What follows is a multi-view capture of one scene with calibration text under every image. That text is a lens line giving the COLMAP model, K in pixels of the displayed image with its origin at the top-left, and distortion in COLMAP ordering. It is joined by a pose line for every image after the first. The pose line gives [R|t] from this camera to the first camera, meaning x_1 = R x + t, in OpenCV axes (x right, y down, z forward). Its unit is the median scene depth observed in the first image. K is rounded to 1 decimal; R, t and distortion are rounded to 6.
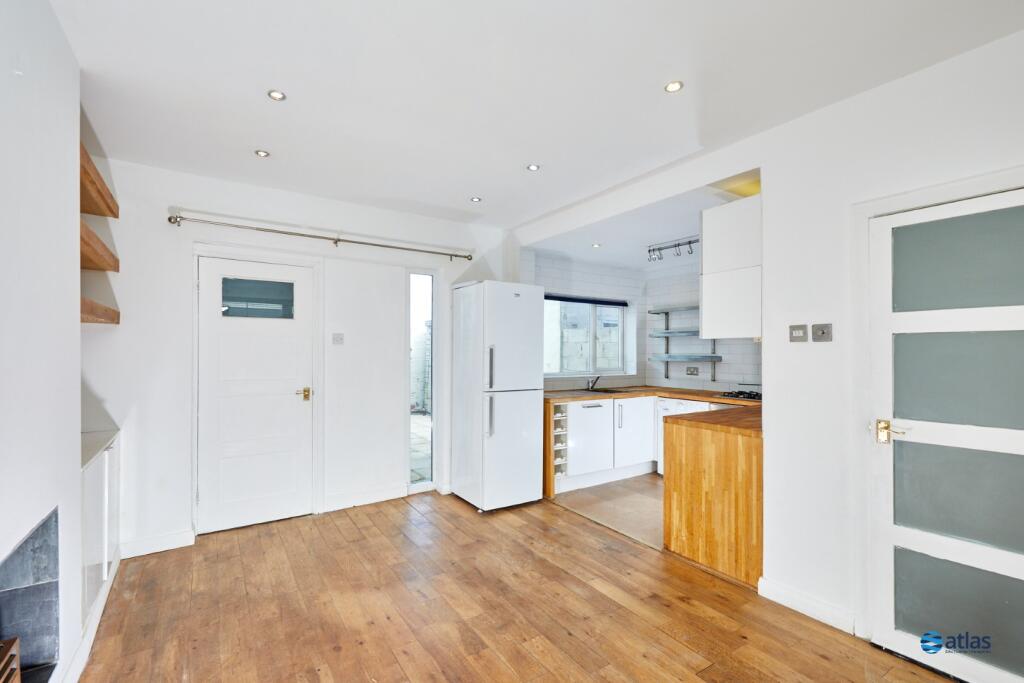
lens RADIAL K [[466.7, 0, 511.8], [0, 466.7, 348.6], [0, 0, 1]] dist [0.004227, 0.000351]
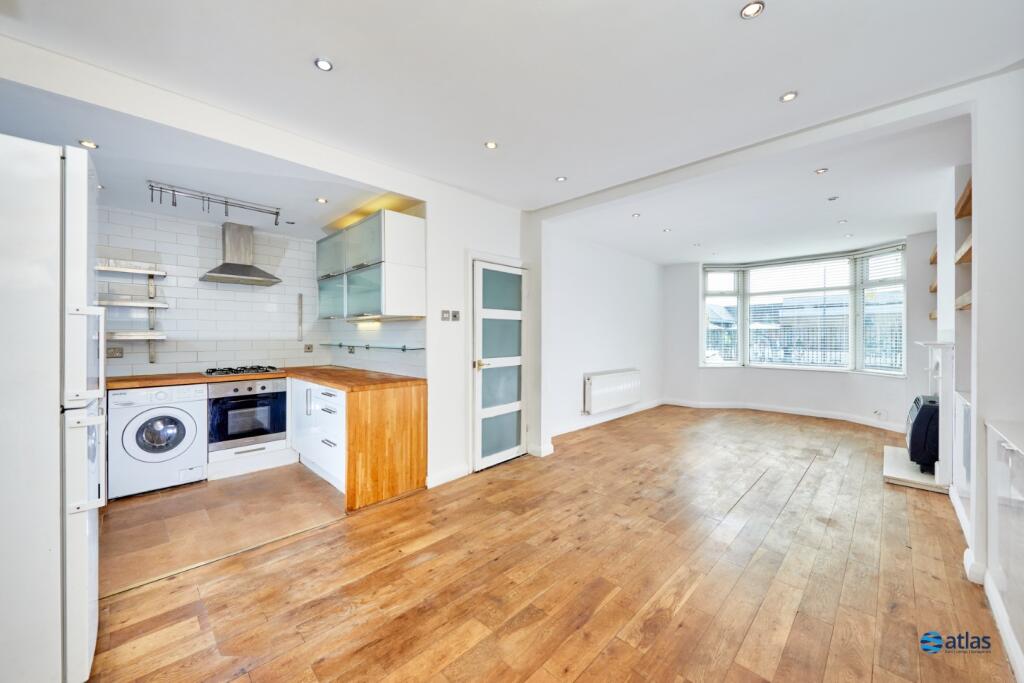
lens RADIAL K [[380.3, 0, 508.0], [0, 380.3, 336.2], [0, 0, 1]] dist [-0.000647, -0.000030]
pose [[-0.219337, -0.002896, 0.975645, -0.669100], [-0.004314, 0.999989, 0.001998, 0.033194], [-0.975640, -0.003771, -0.219347, 0.962134]]
